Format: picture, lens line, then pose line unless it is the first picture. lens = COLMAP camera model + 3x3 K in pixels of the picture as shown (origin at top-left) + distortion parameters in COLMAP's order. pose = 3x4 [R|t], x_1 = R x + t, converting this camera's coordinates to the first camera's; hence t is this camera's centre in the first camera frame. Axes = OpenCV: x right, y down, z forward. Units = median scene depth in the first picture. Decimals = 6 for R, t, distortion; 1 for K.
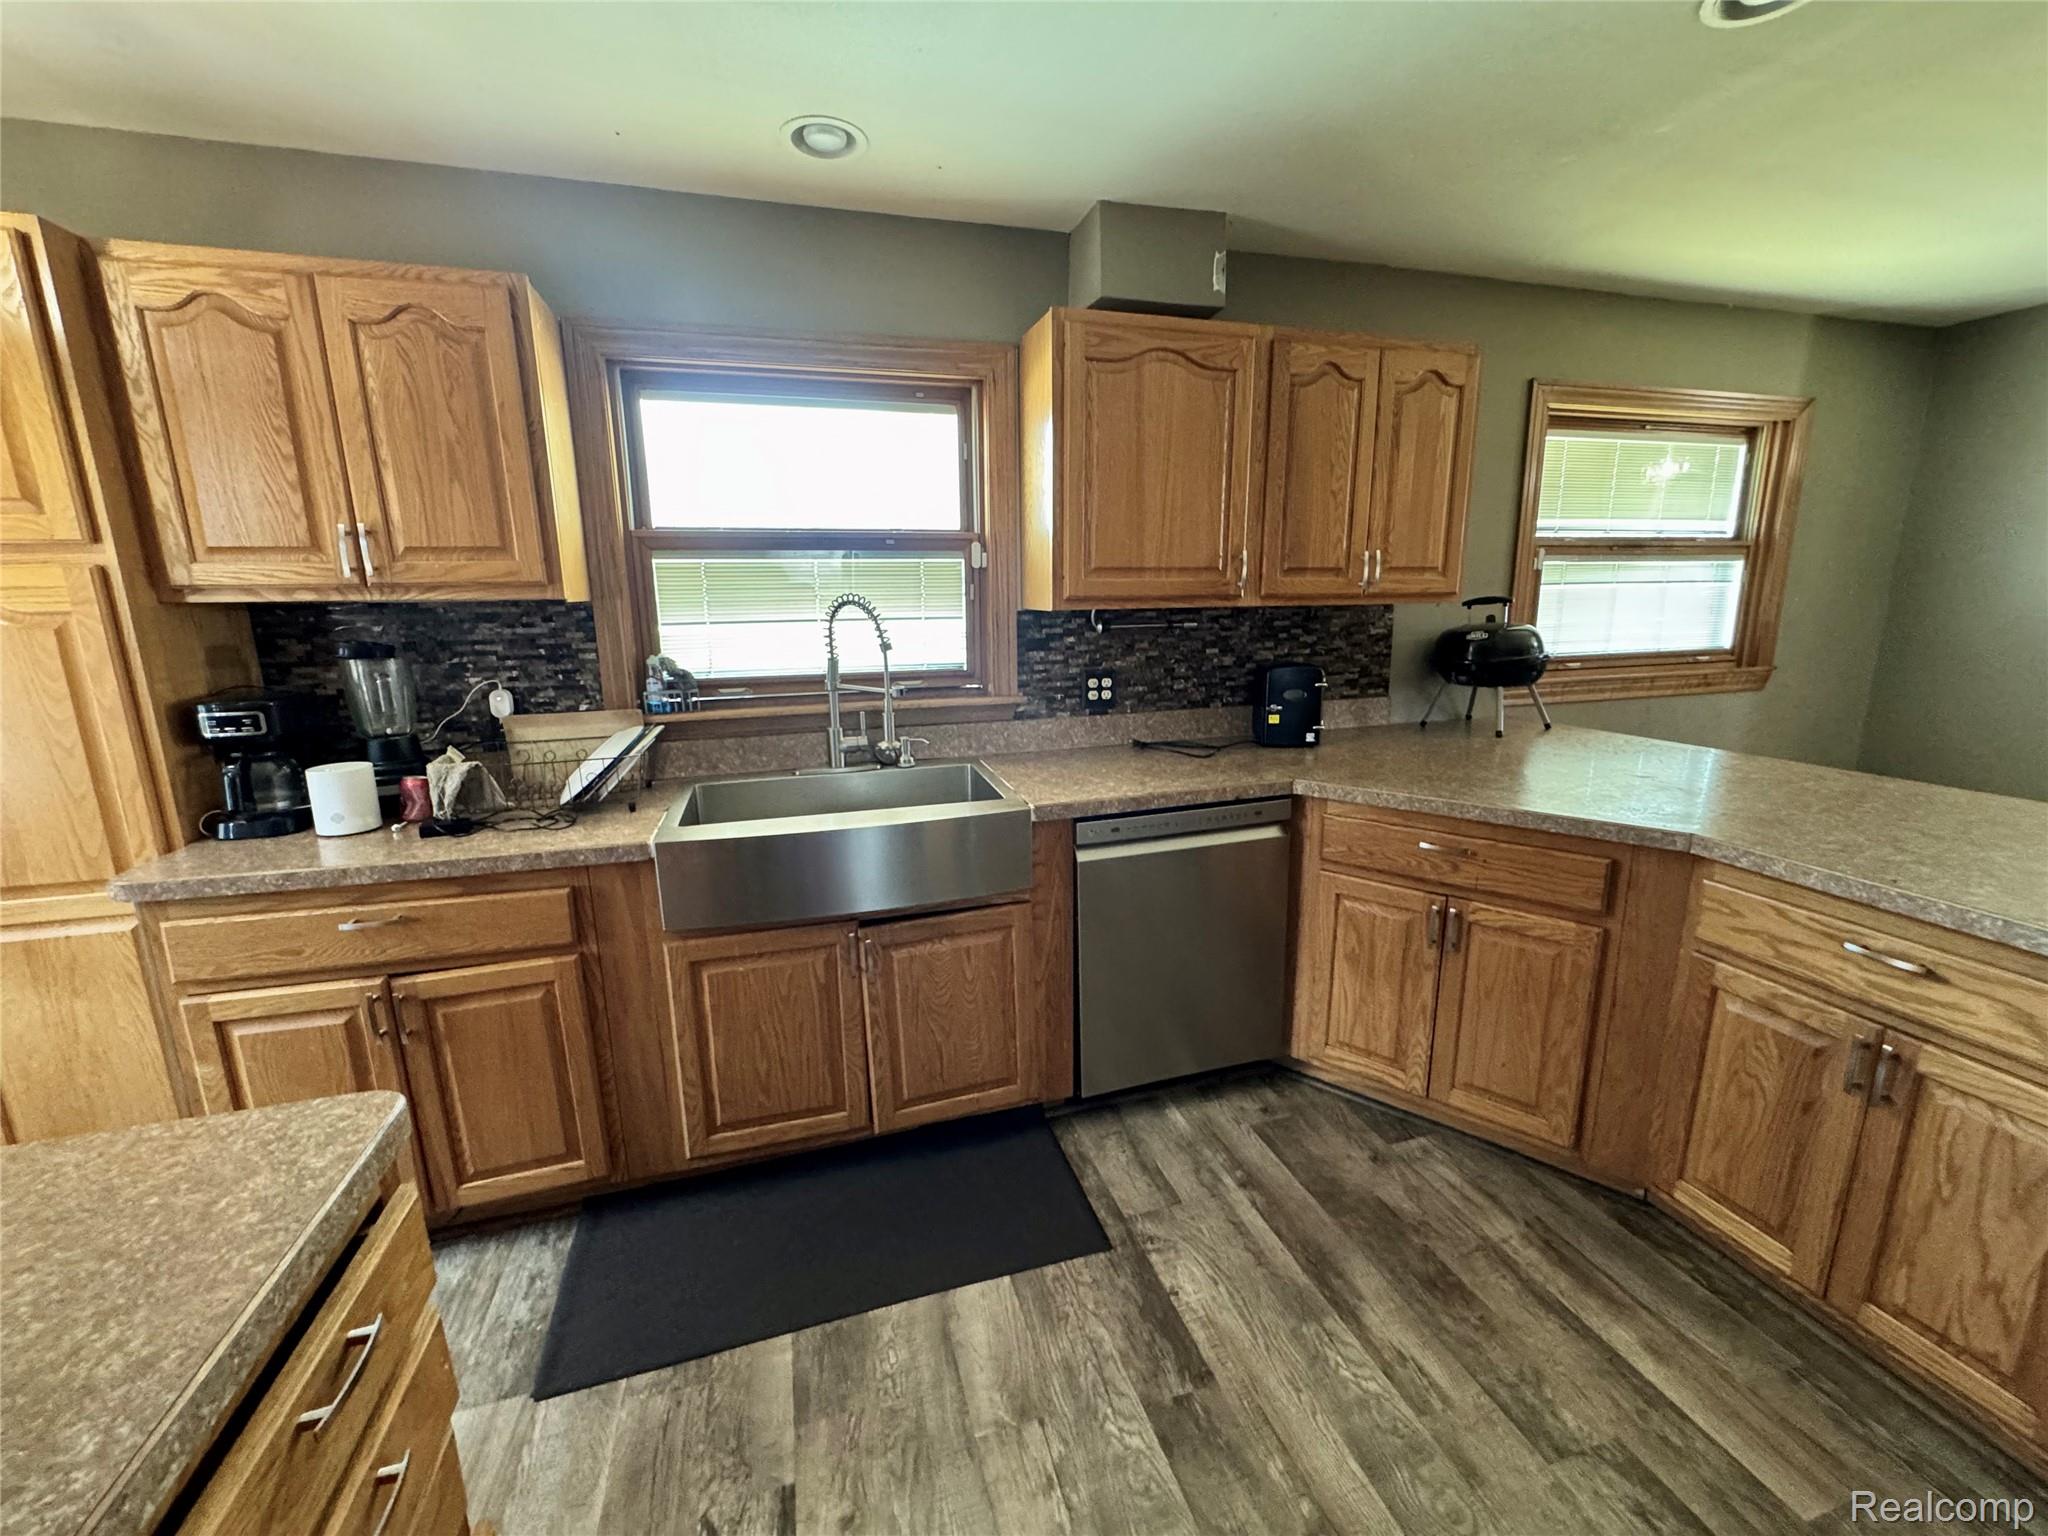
lens RADIAL K [[827.0, 0, 1026.5], [0, 827.0, 762.9], [0, 0, 1]] dist [-0.003269, 0.000419]
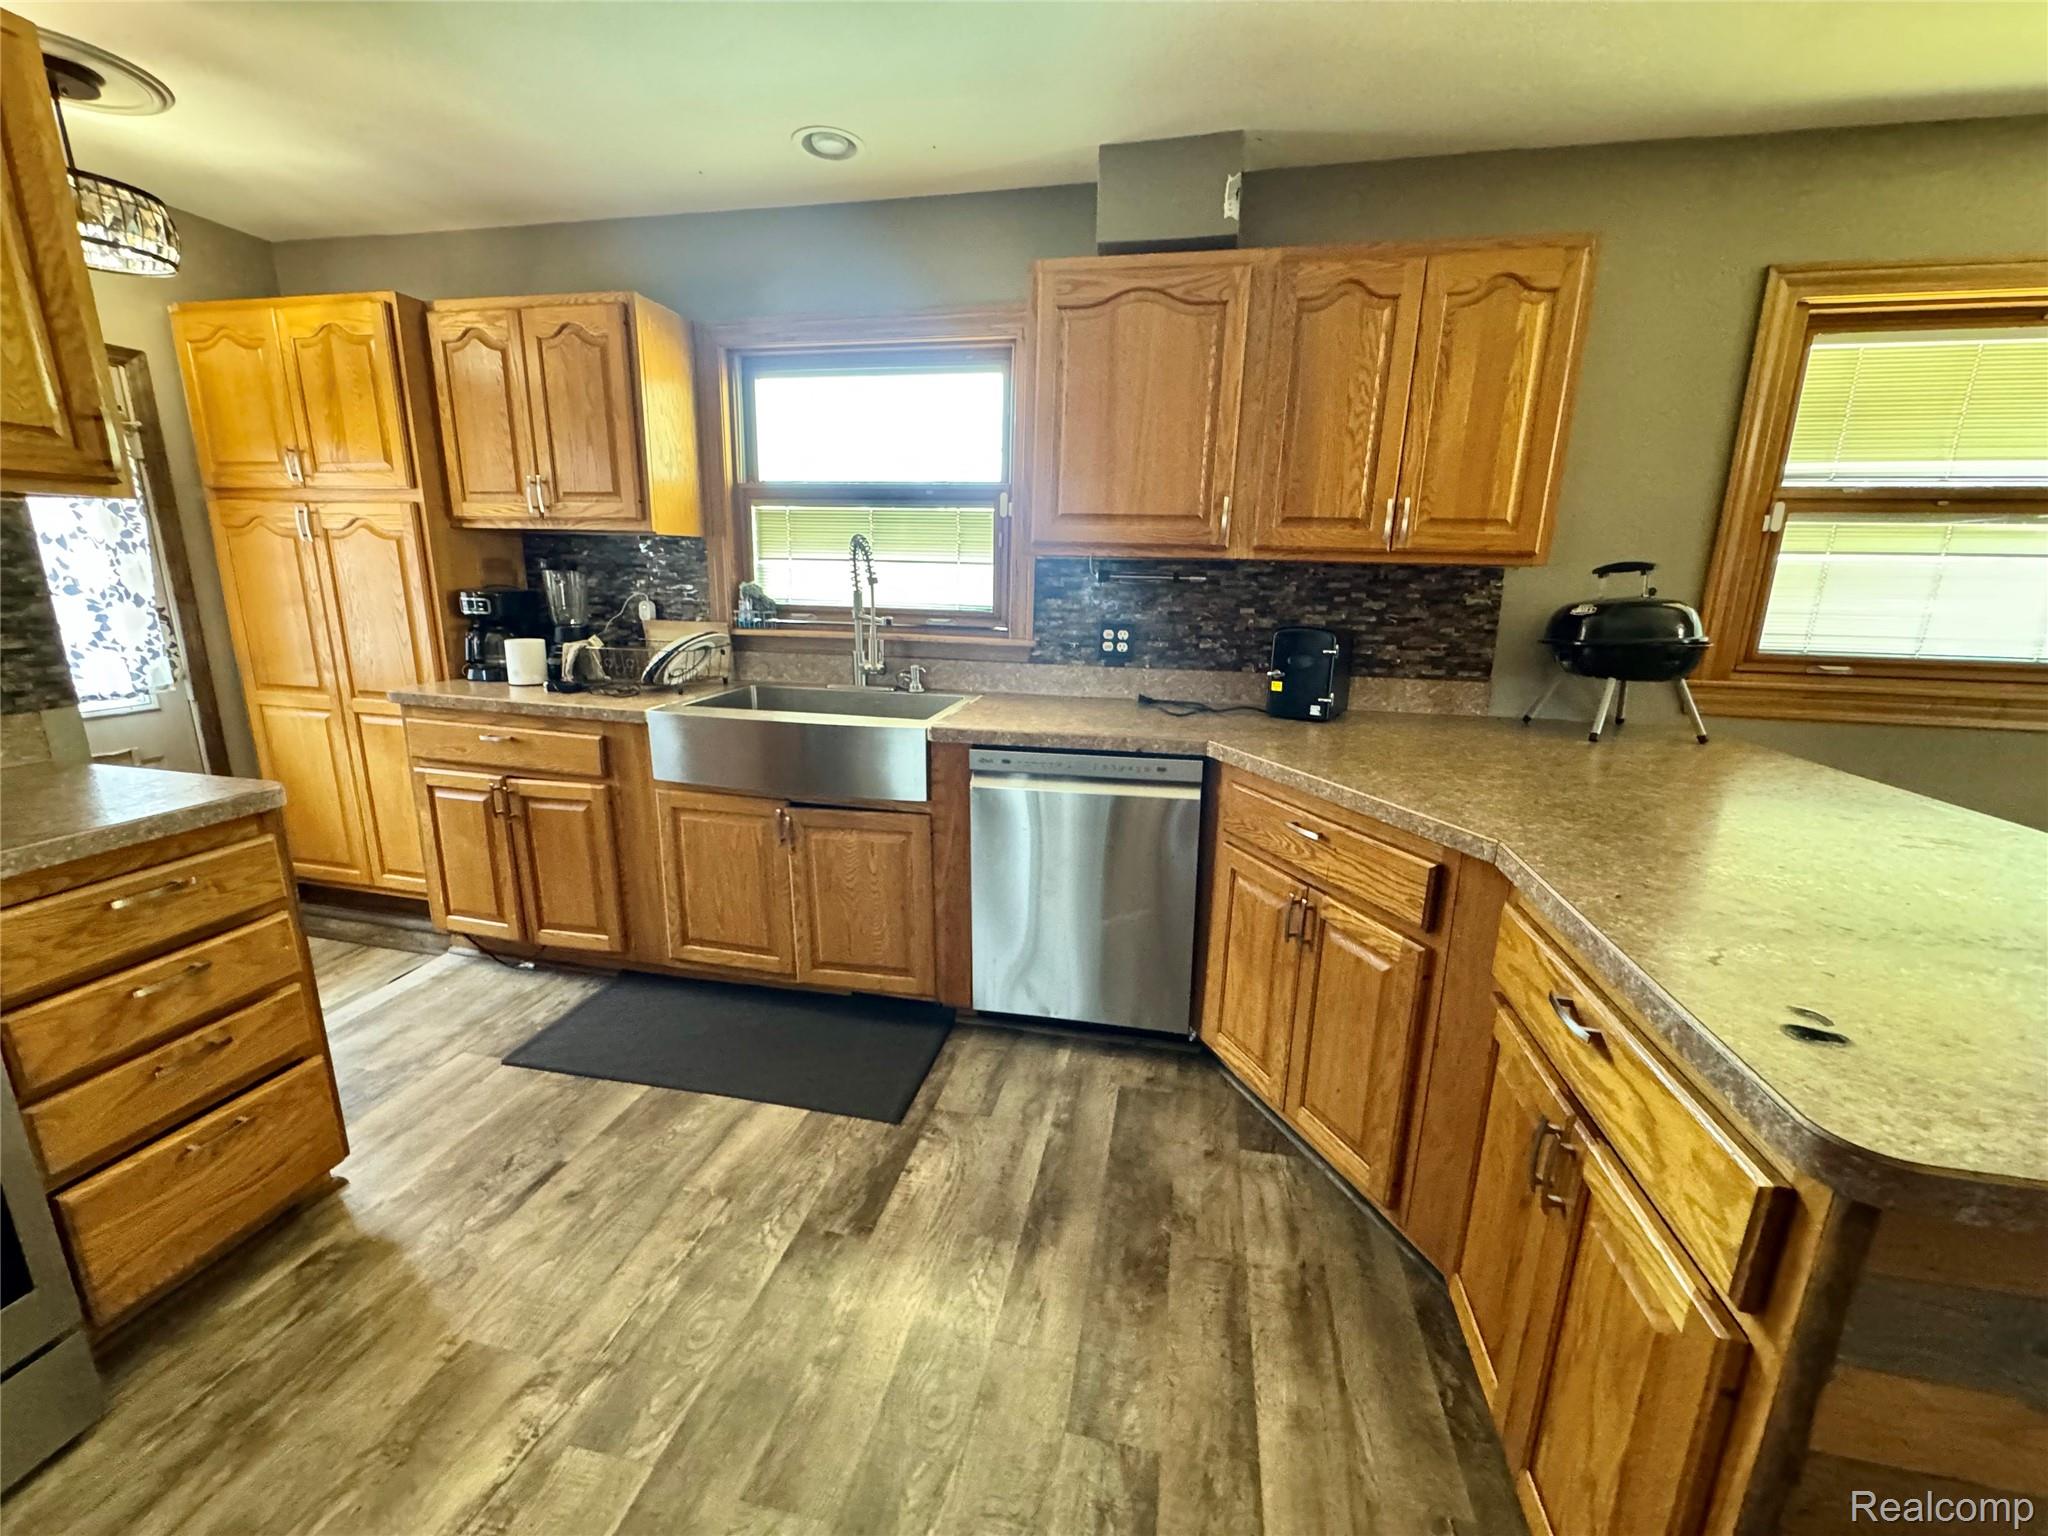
lens RADIAL K [[827.0, 0, 1020.2], [0, 827.0, 763.6], [0, 0, 1]] dist [-0.003269, 0.000419]
pose [[0.876889, 0.141562, -0.459376, 0.586352], [-0.131426, 0.989846, 0.054156, 0.023764], [0.462378, 0.012885, 0.886589, 0.073274]]
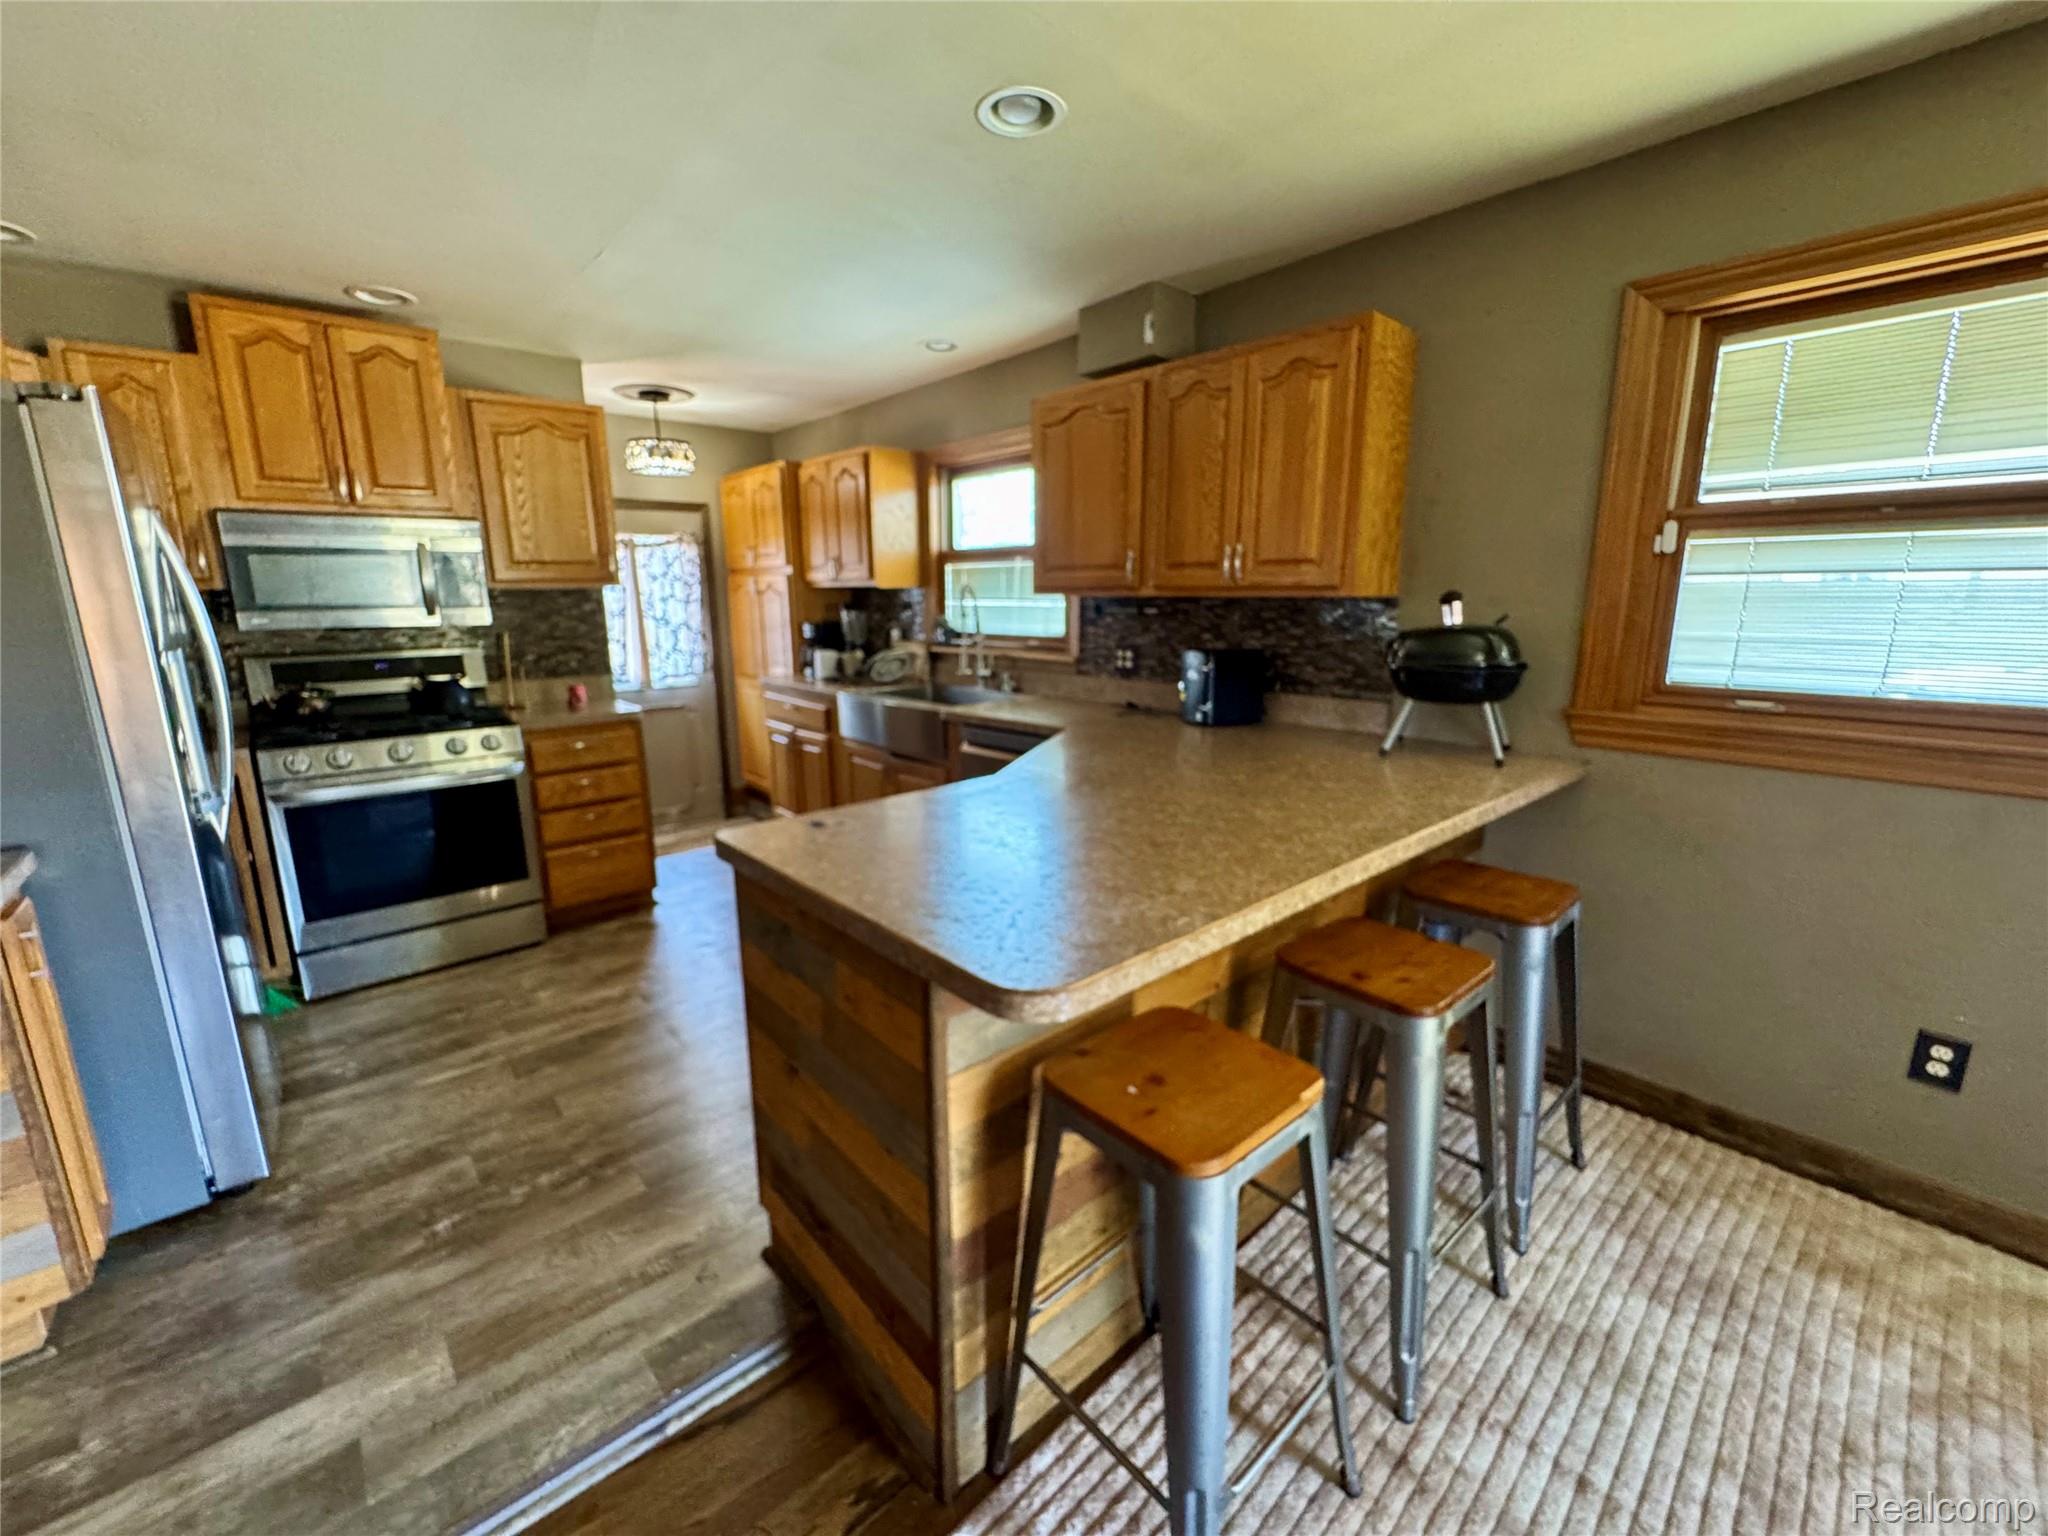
lens RADIAL K [[827.0, 0, 1018.6], [0, 827.0, 762.0], [0, 0, 1]] dist [-0.003269, 0.000419]
pose [[0.420561, 0.194433, -0.886185, 1.500522], [-0.185096, 0.974610, 0.125992, -0.080117], [0.888182, 0.111042, 0.445872, 0.364467]]
